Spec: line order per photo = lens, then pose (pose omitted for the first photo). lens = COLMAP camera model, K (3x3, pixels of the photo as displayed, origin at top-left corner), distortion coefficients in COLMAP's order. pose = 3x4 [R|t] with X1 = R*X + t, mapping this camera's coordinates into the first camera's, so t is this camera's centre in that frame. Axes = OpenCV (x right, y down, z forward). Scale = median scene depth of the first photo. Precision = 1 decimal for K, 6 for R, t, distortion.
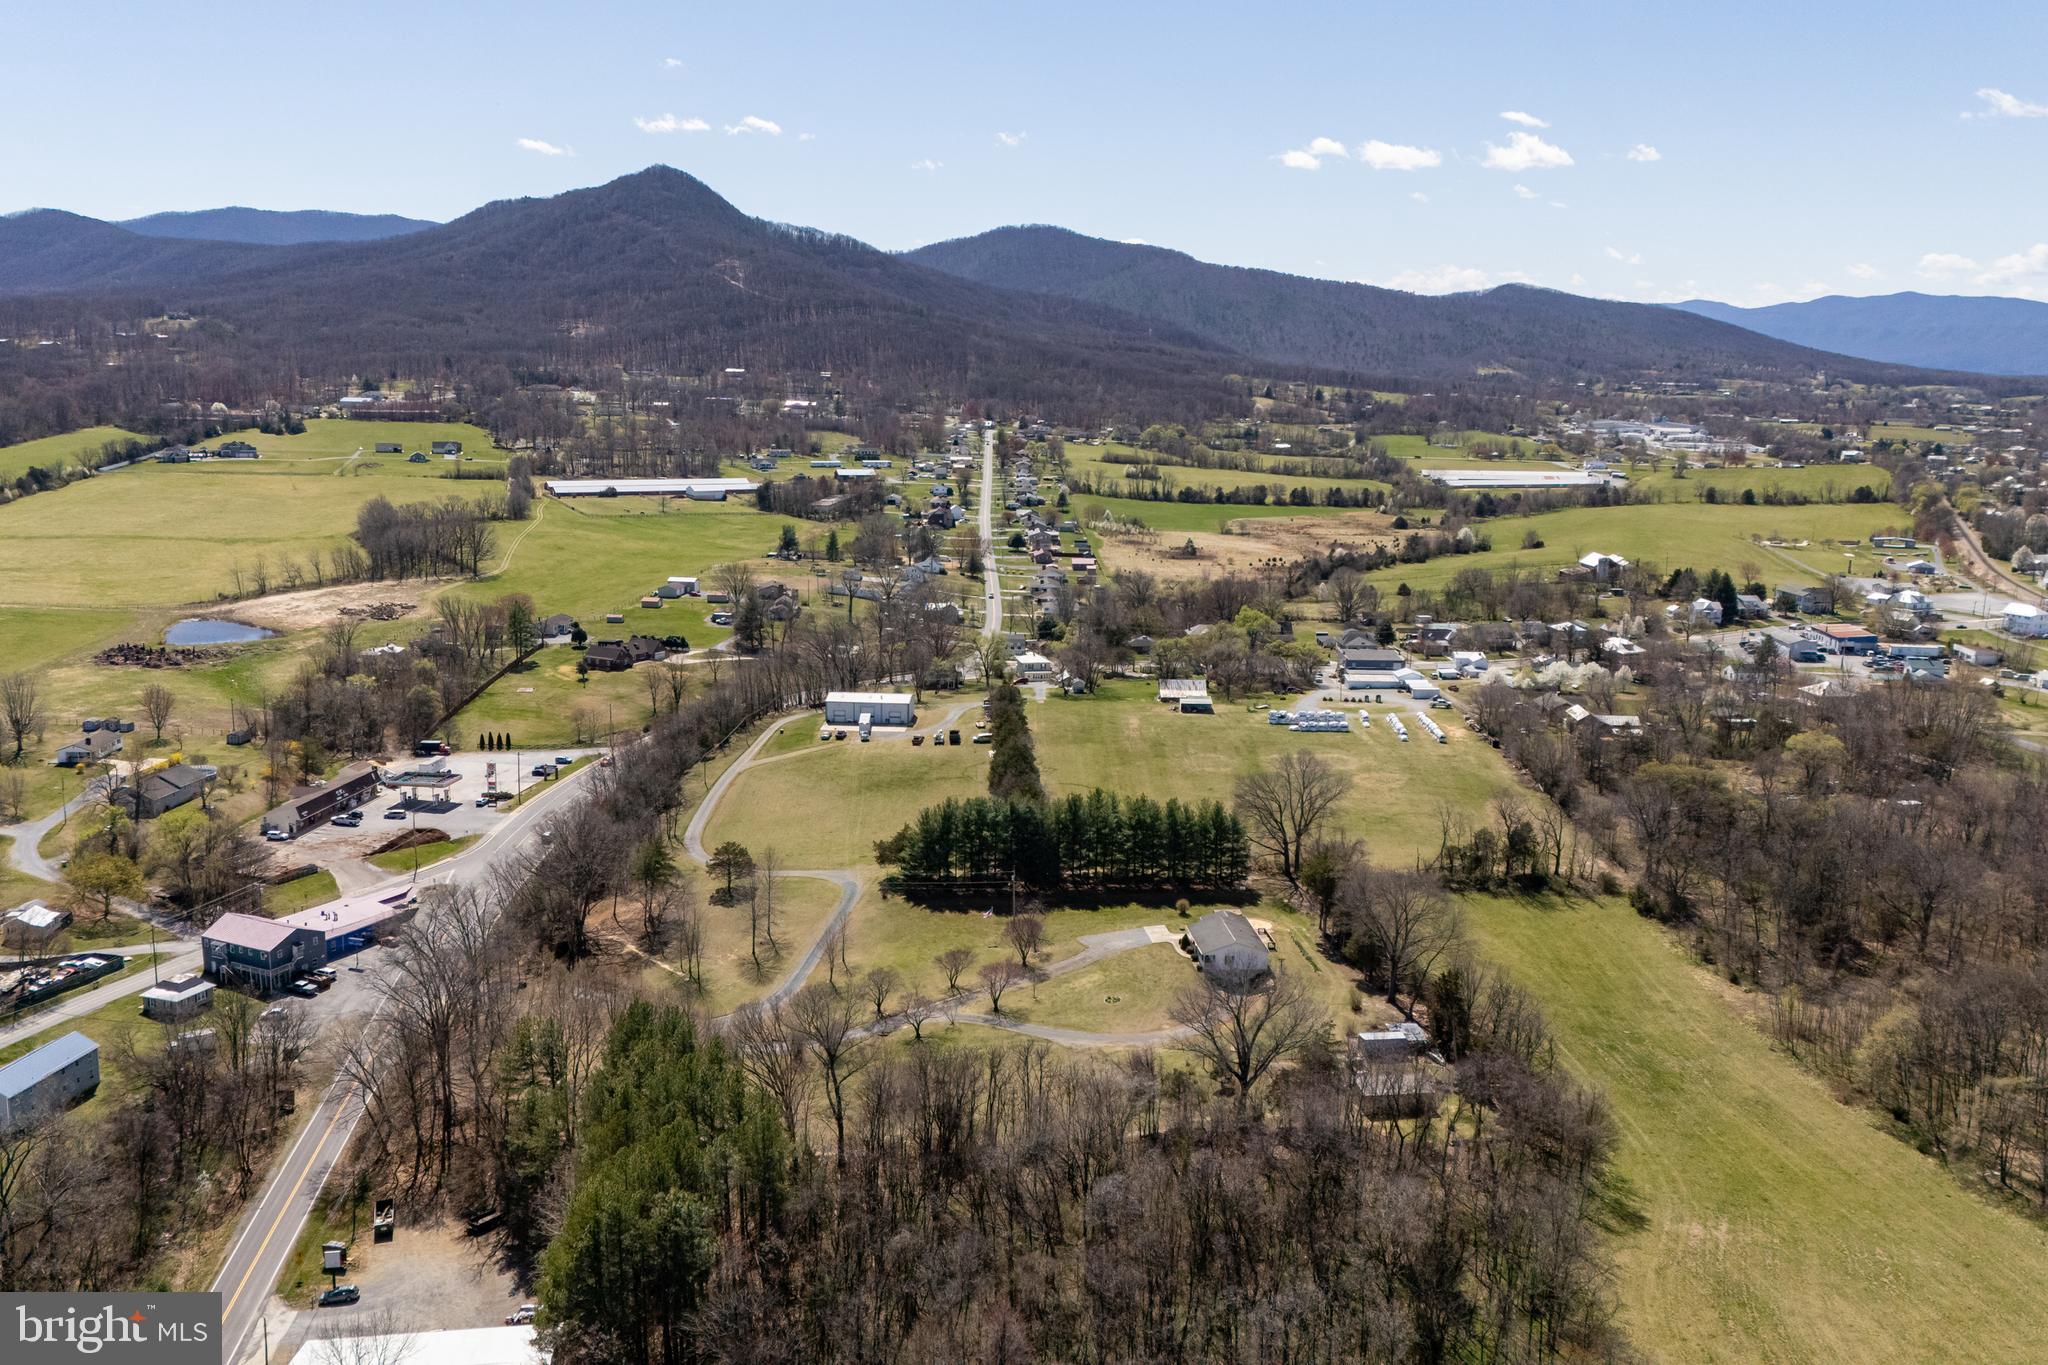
lens RADIAL K [[1773.0, 0, 1024.0], [0, 1773.0, 682.5], [0, 0, 1]] dist [0.099183, -0.108048]
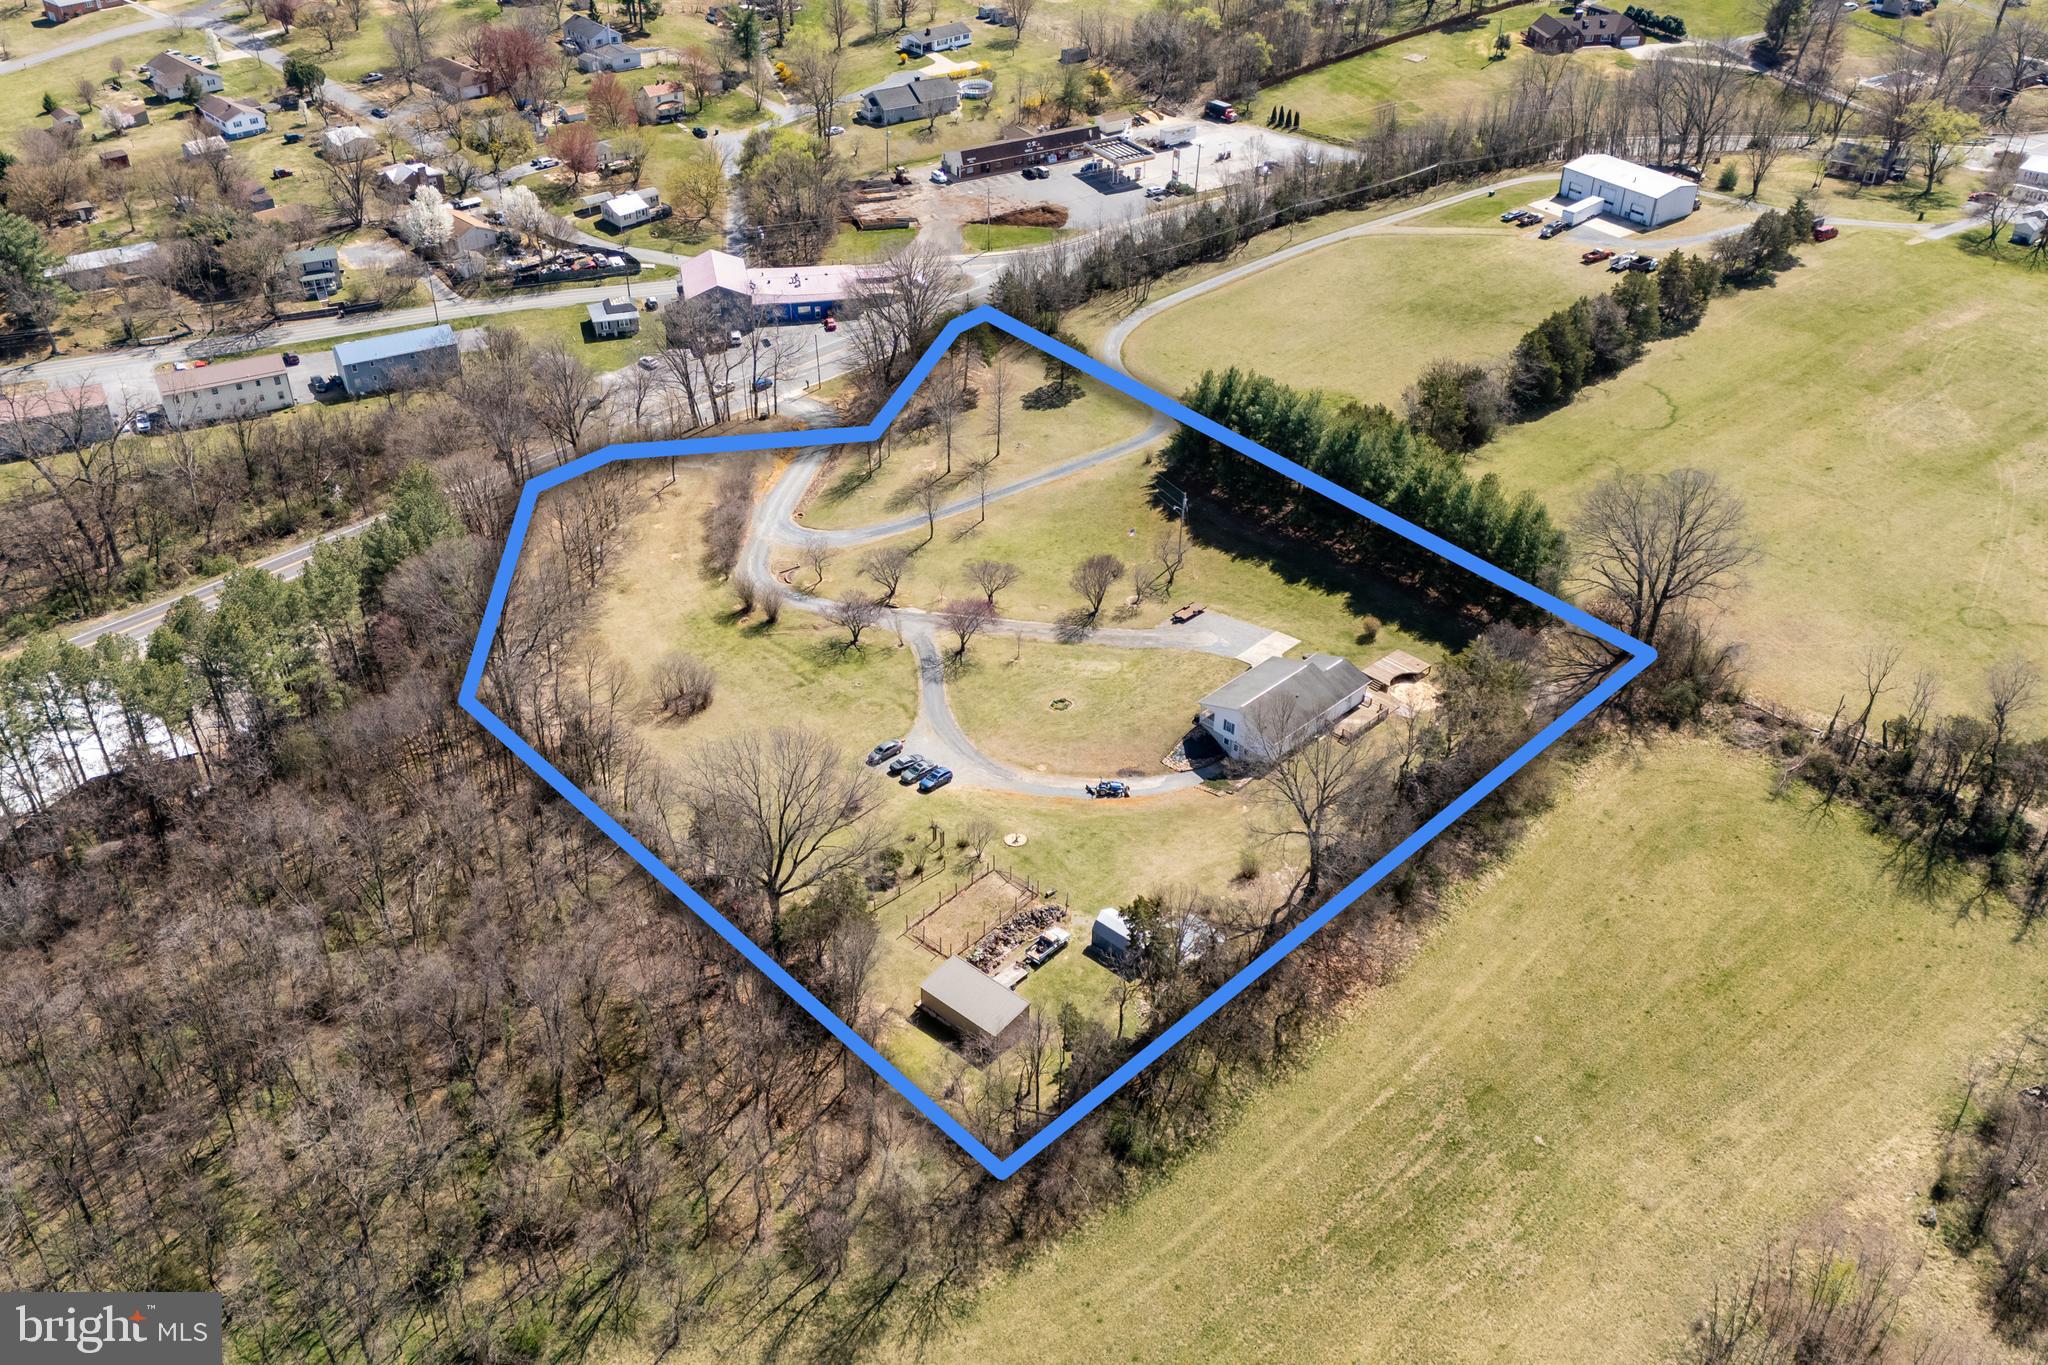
lens RADIAL K [[1773.0, 0, 1024.0], [0, 1773.0, 682.5], [0, 0, 1]] dist [0.099183, -0.108048]
pose [[0.632450, 0.434540, -0.641234, 0.427963], [-0.154781, 0.882026, 0.445054, -0.132594], [0.758979, -0.182223, 0.625096, 0.427670]]
